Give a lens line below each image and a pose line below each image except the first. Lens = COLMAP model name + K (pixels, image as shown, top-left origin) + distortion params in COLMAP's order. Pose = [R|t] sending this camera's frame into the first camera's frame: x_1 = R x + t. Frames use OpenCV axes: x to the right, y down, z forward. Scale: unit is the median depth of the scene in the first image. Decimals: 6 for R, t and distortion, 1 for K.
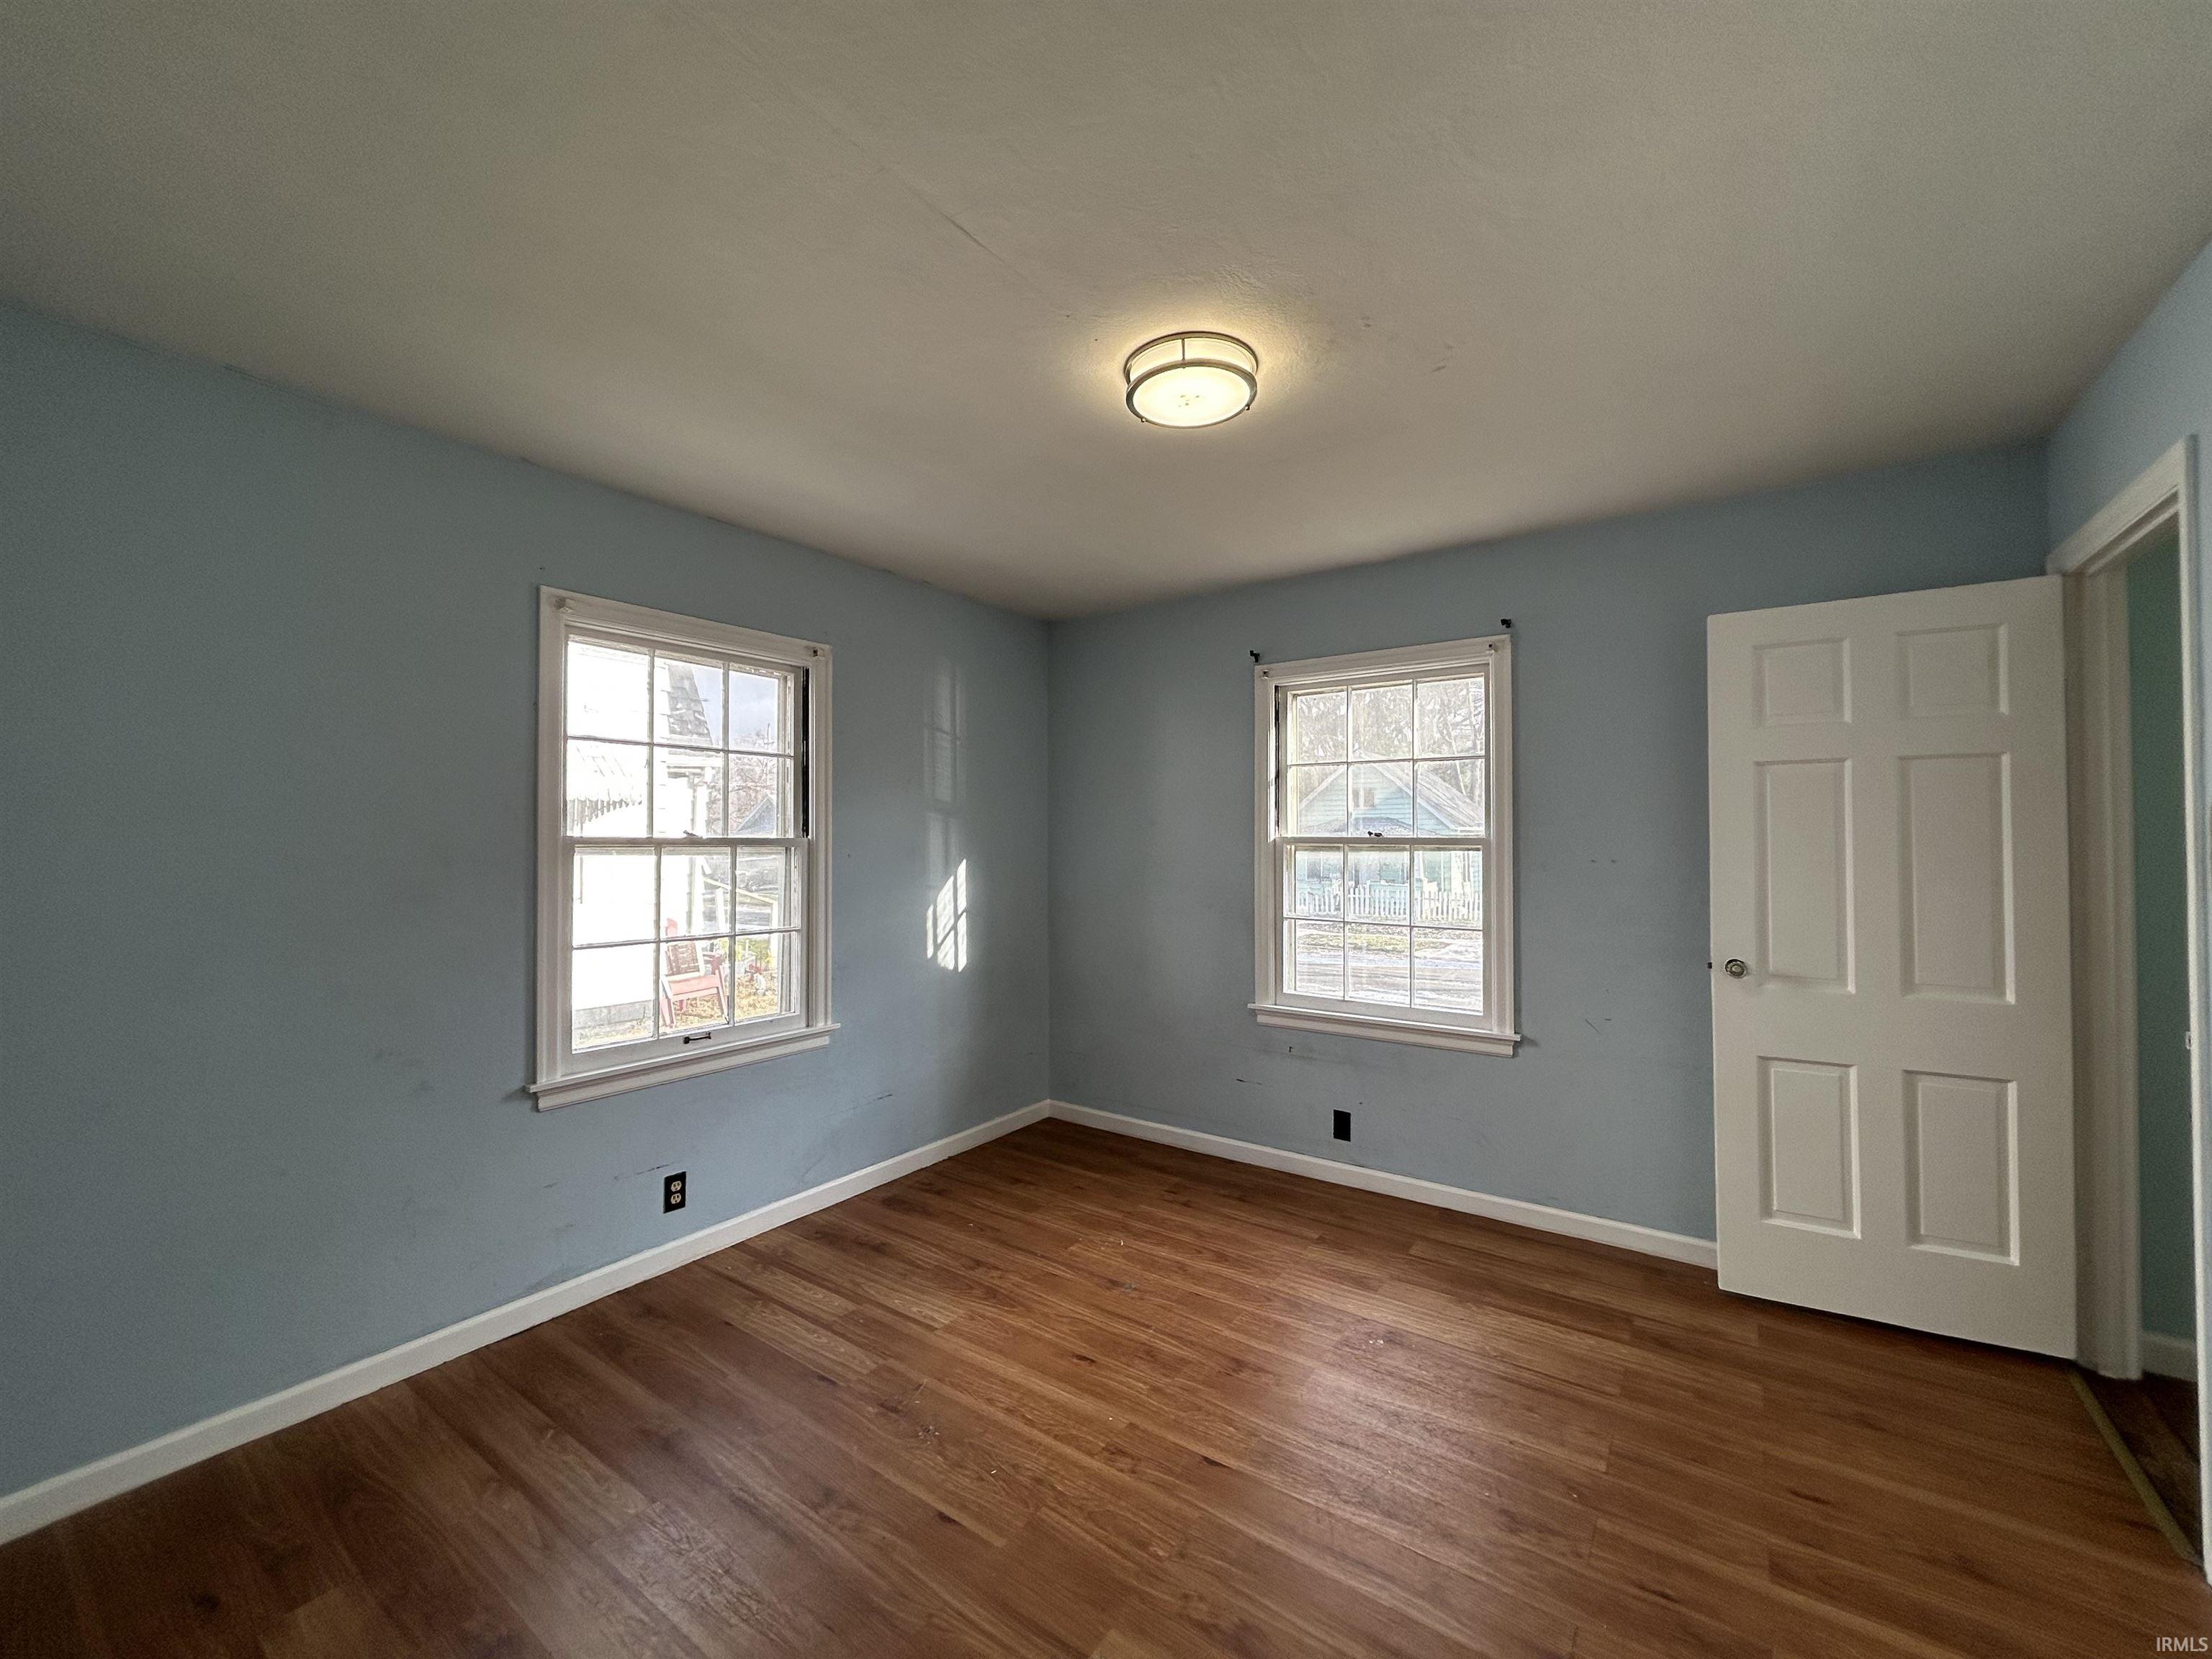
lens RADIAL K [[890.4, 0, 1103.6], [0, 890.4, 826.8], [0, 0, 1]] dist [-0.000379, -0.000107]
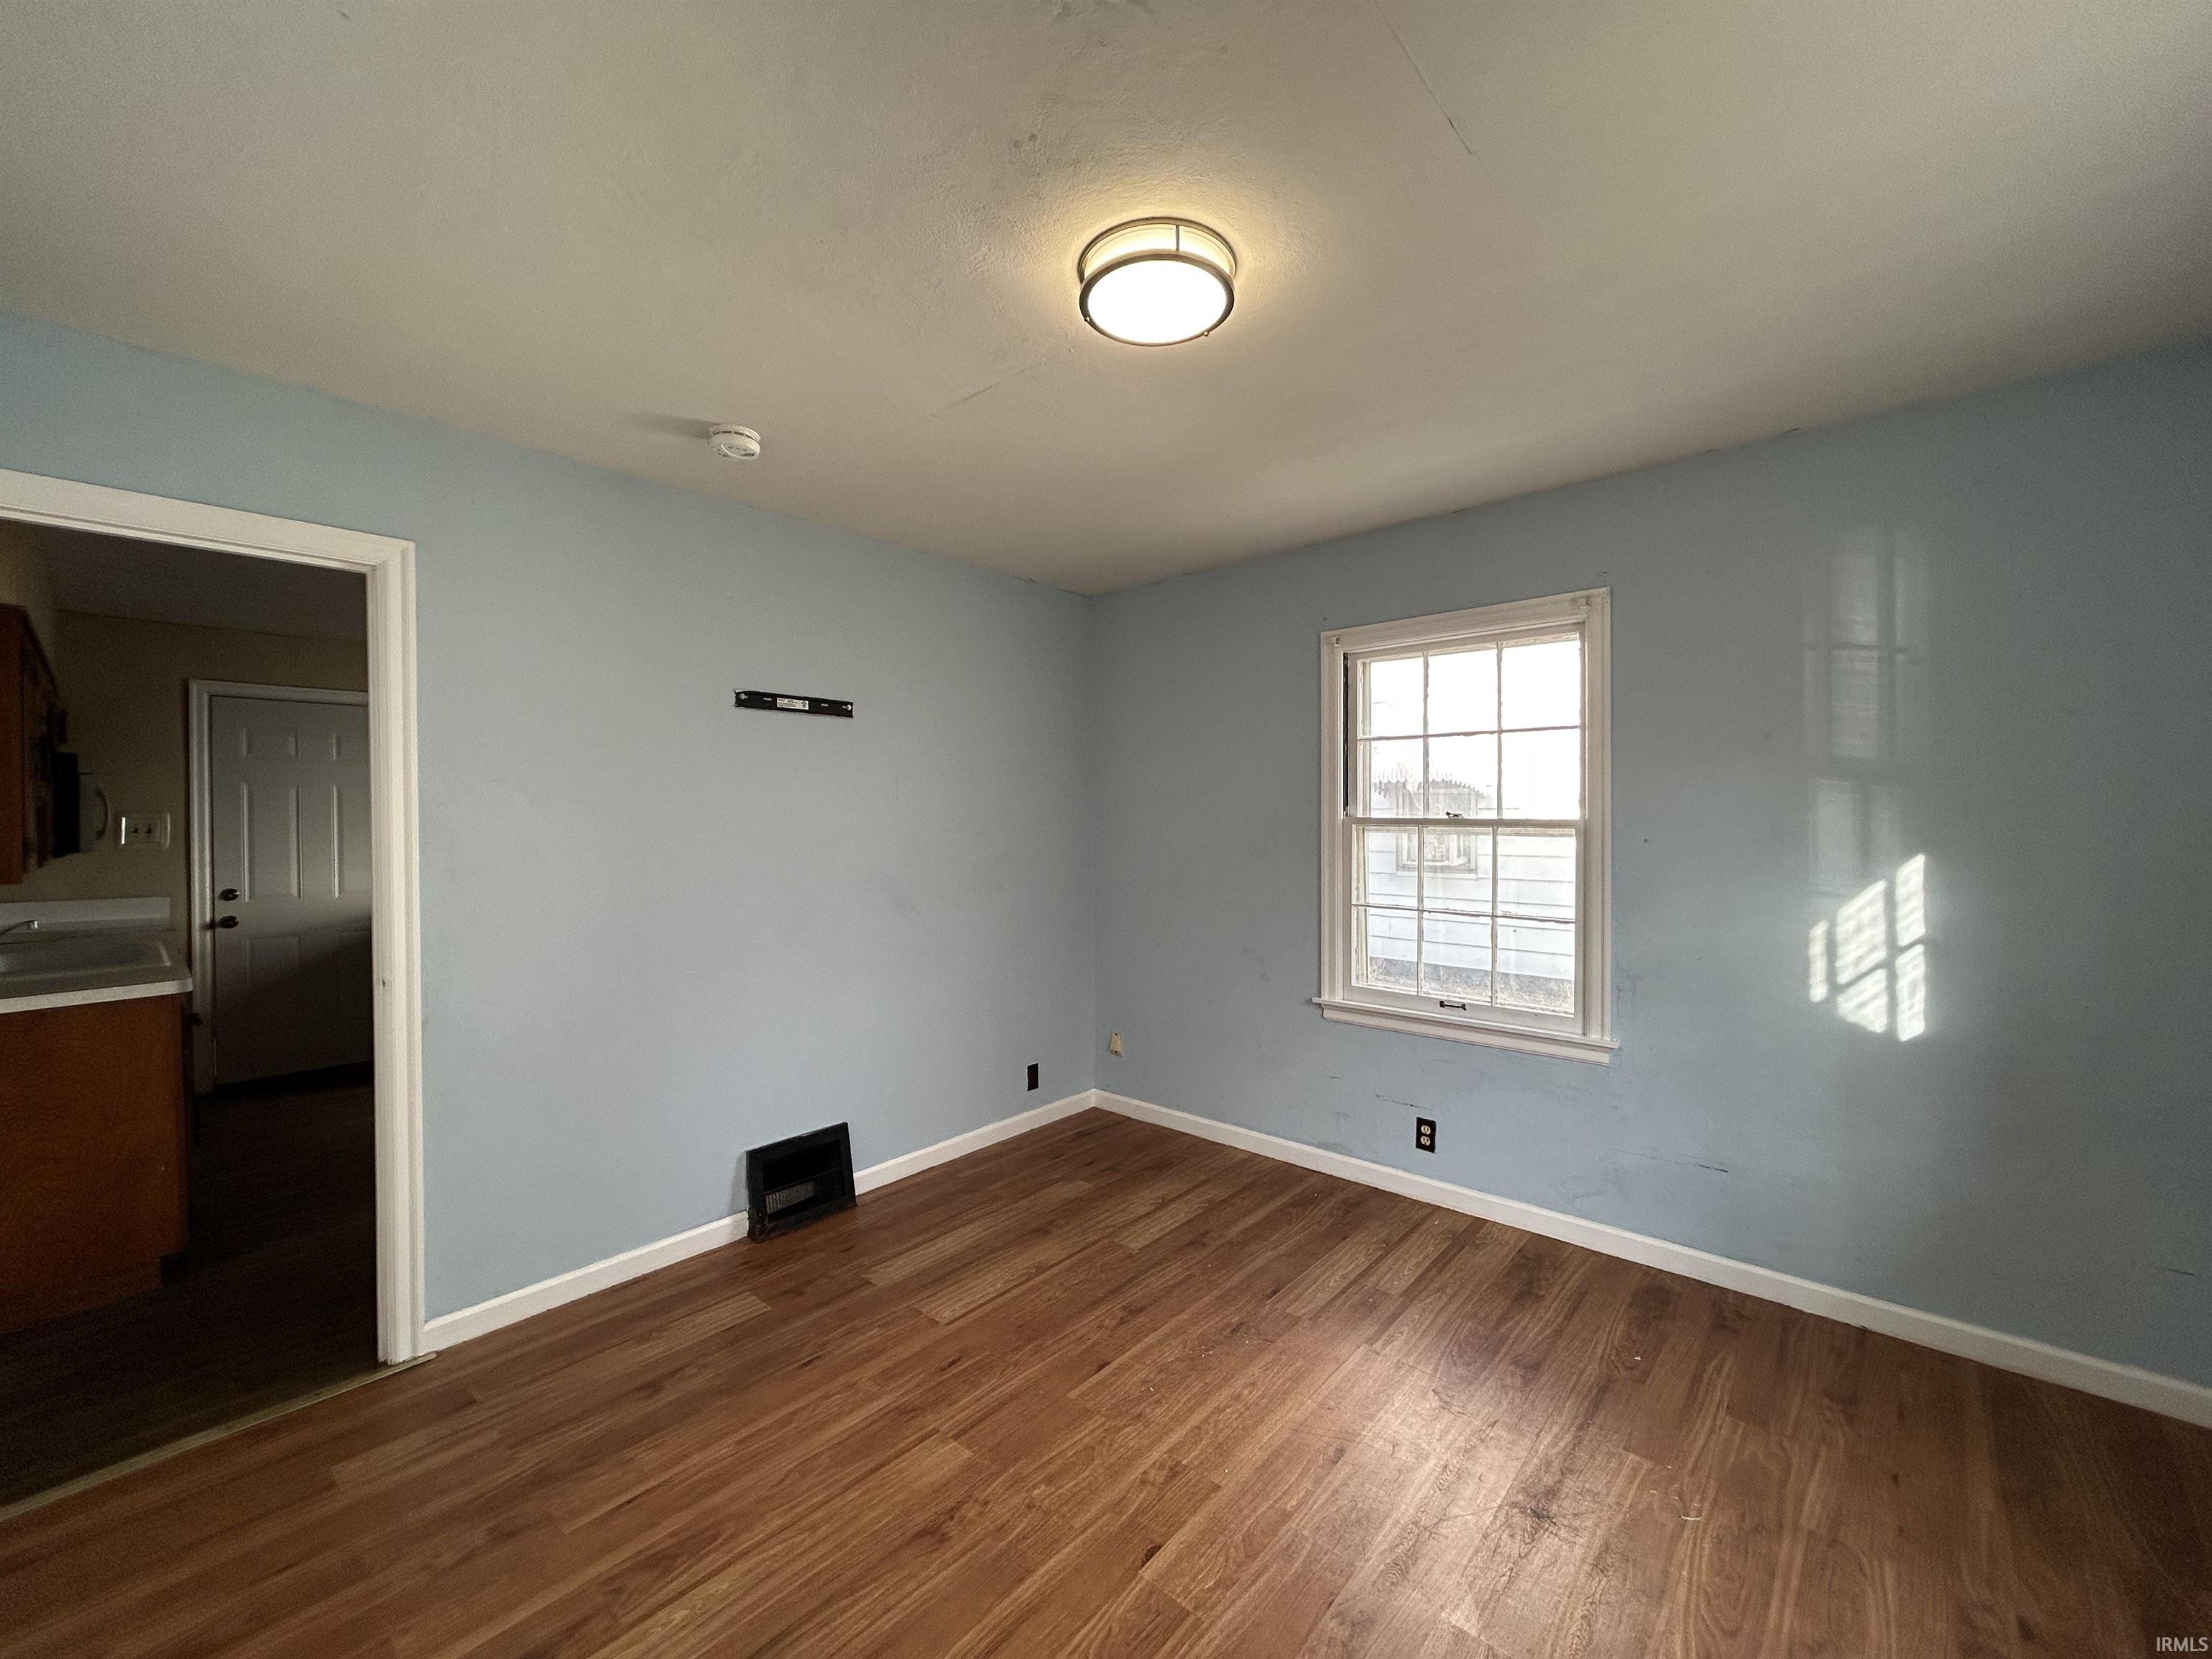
lens RADIAL K [[883.0, 0, 1105.4], [0, 883.0, 824.3], [0, 0, 1]] dist [0.001644, 0.000267]
pose [[-0.104514, 0.011907, -0.994452, 0.611663], [0.018682, 0.999775, 0.010007, 0.001105], [0.994348, -0.017532, -0.104713, 0.667902]]
